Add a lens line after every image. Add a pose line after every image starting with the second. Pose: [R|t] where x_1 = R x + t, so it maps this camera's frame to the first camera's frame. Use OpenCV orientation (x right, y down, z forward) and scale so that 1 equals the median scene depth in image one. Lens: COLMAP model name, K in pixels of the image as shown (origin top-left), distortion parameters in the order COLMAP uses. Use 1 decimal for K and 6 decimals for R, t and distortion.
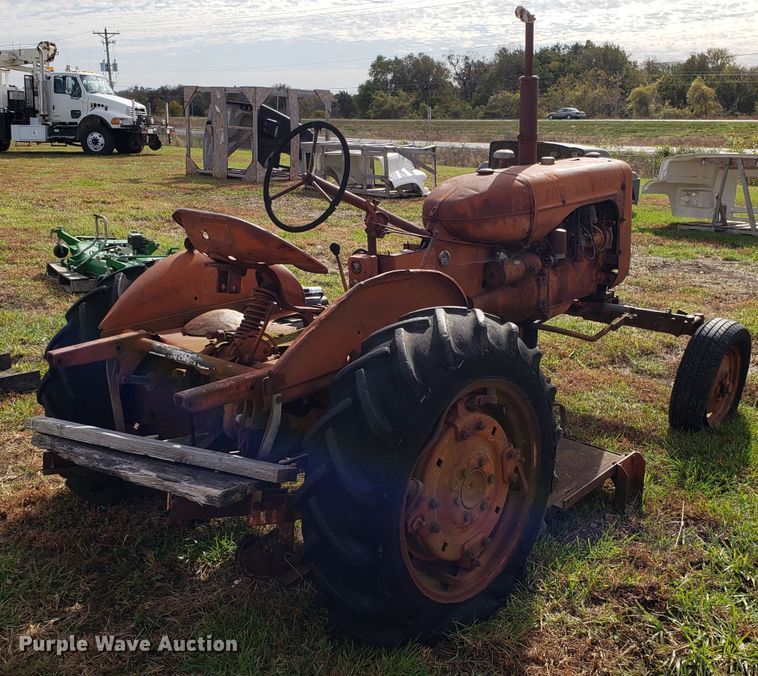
lens RADIAL K [[899.3, 0, 393.6], [0, 899.3, 313.8], [0, 0, 1]] dist [0.056101, 0.000000]
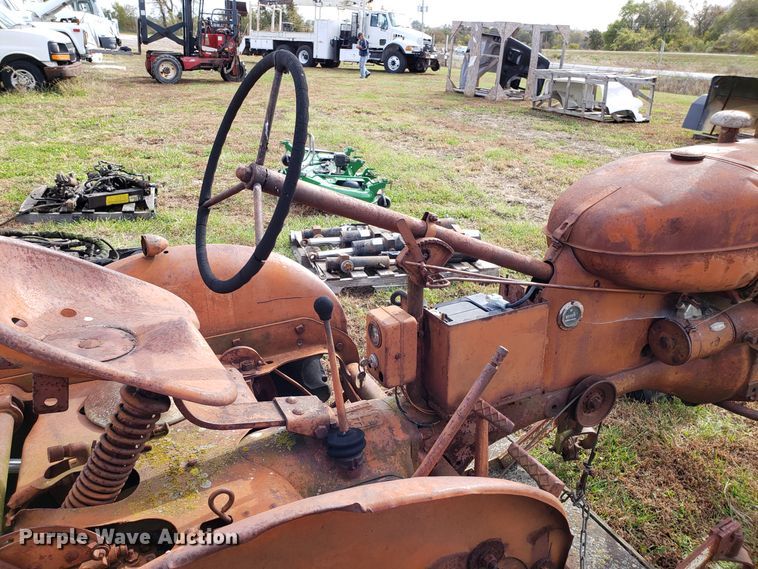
lens RADIAL K [[598.1, 0, 360.8], [0, 598.1, 286.1], [0, 0, 1]] dist [0.020587, -0.012859]
pose [[0.920748, 0.167779, -0.352240, 0.019985], [-0.107608, 0.977003, 0.184079, -0.041308], [0.375024, -0.131586, 0.917628, 0.189493]]
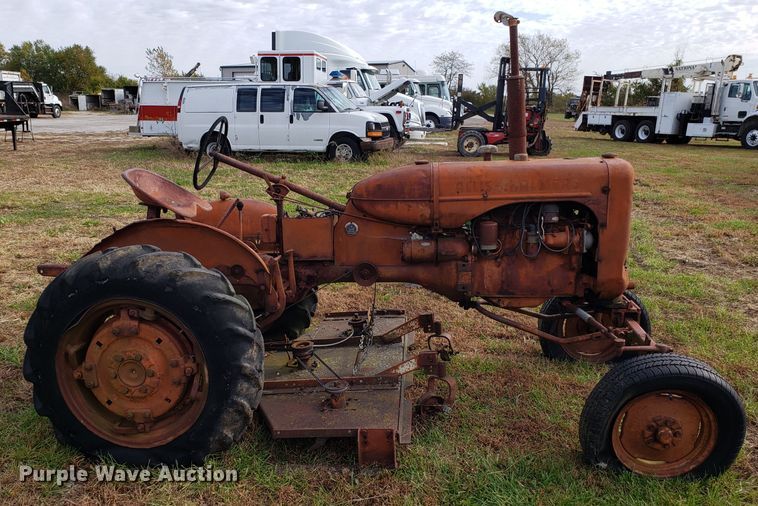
lens RADIAL K [[699.4, 0, 362.6], [0, 699.4, 280.8], [0, 0, 1]] dist [0.003805, 0.000000]
pose [[0.592943, 0.186569, -0.783333, 0.255866], [-0.173689, 0.979523, 0.101822, -0.028707], [0.786290, 0.075682, 0.613206, 0.133307]]
